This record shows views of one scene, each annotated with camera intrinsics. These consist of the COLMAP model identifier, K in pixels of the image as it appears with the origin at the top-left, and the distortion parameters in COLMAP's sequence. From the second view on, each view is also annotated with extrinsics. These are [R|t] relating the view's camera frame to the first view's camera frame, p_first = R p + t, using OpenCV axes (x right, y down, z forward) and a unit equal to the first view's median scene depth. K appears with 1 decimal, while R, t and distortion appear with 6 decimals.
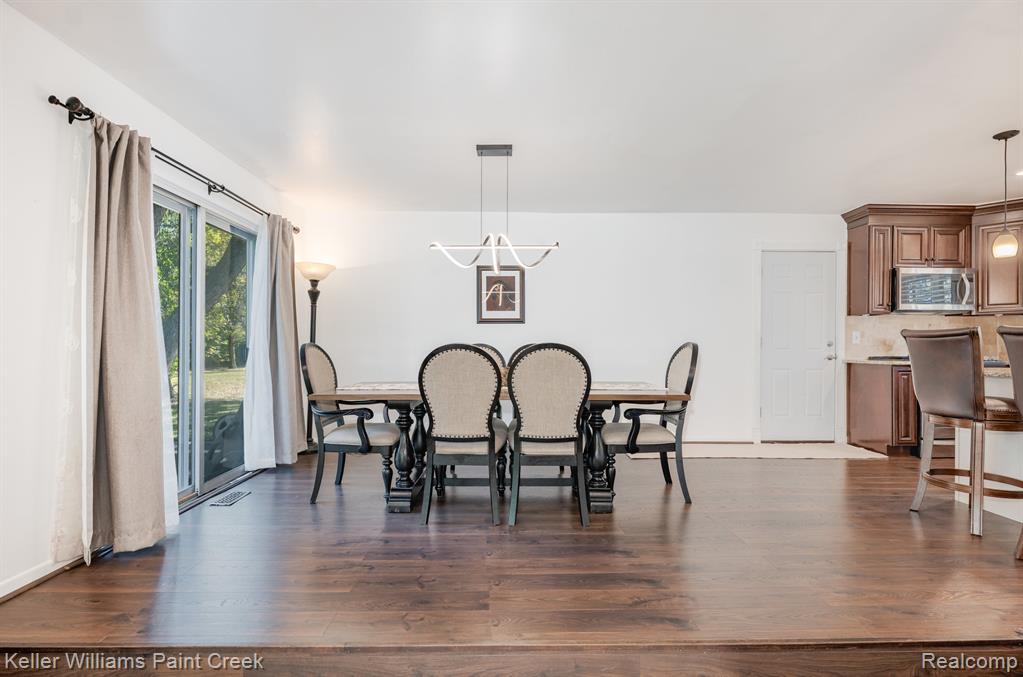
lens RADIAL K [[475.2, 0, 508.8], [0, 475.2, 345.7], [0, 0, 1]] dist [-0.001443, 0.000110]
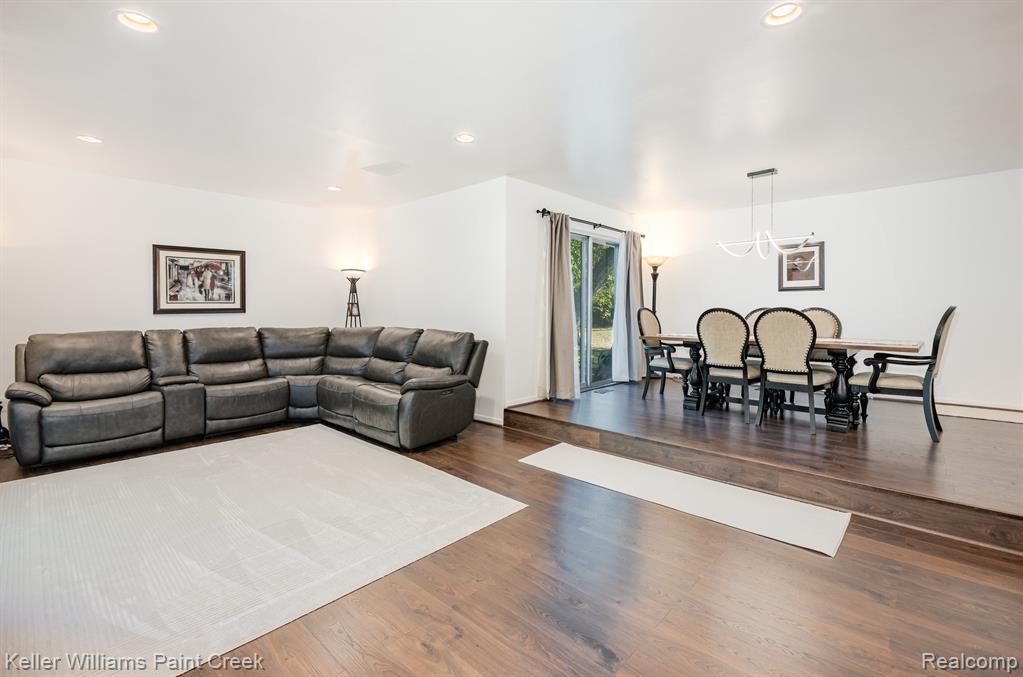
lens RADIAL K [[454.3, 0, 511.4], [0, 454.3, 310.2], [0, 0, 1]] dist [-0.000625, -0.000288]
pose [[0.719389, 0.000684, -0.694607, 0.343914], [0.000583, 0.999999, 0.001589, 0.000291], [0.694607, -0.001548, 0.719387, -0.468079]]
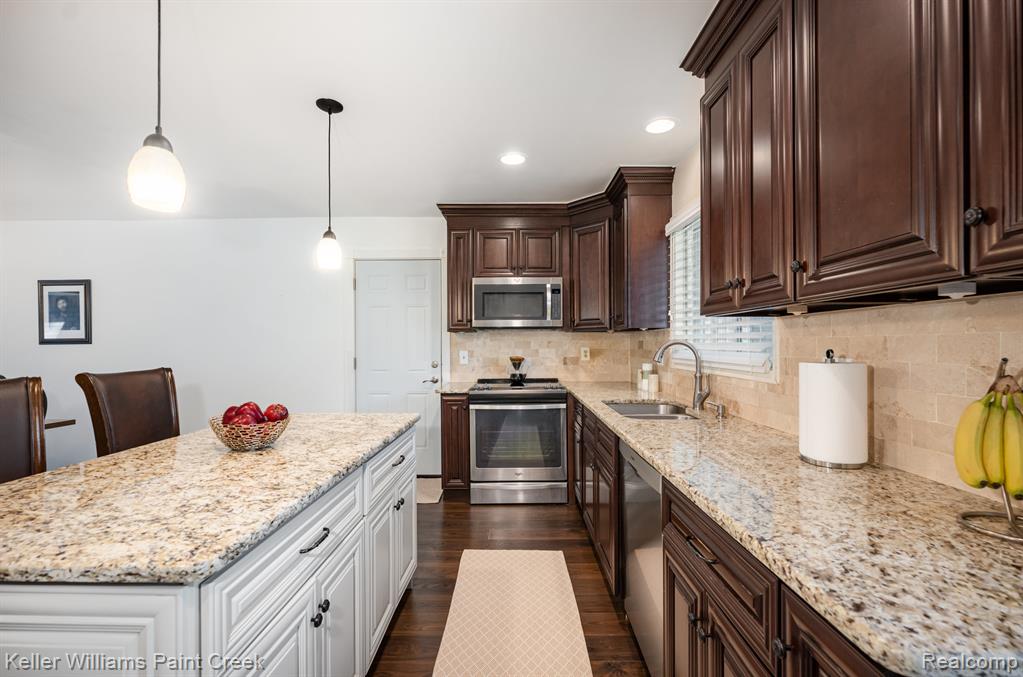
lens RADIAL K [[454.3, 0, 508.2], [0, 454.3, 340.7], [0, 0, 1]] dist [-0.000625, -0.000288]
pose [[0.999146, -0.007574, -0.040616, 1.137344], [0.007346, 0.999956, -0.005777, -0.056324], [0.040658, 0.005474, 0.999158, 0.235026]]
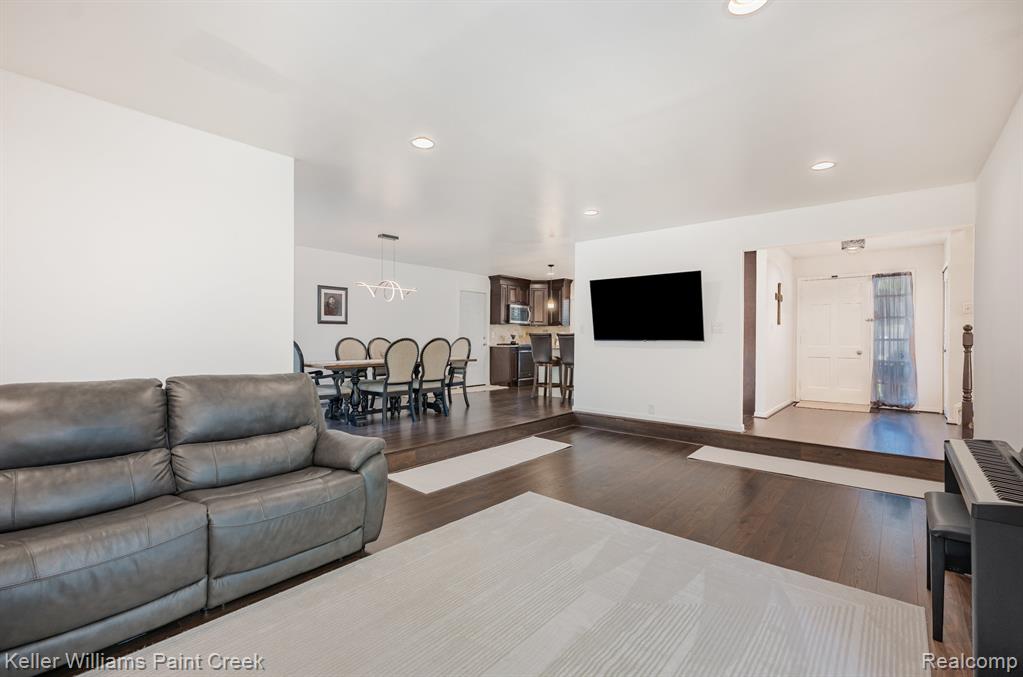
lens RADIAL K [[454.3, 0, 504.7], [0, 454.3, 338.9], [0, 0, 1]] dist [-0.000625, -0.000288]
pose [[0.665443, 0.000528, 0.746448, -0.986586], [-0.001866, 0.999998, 0.000956, -0.001325], [-0.746446, -0.002029, 0.665443, -0.516240]]
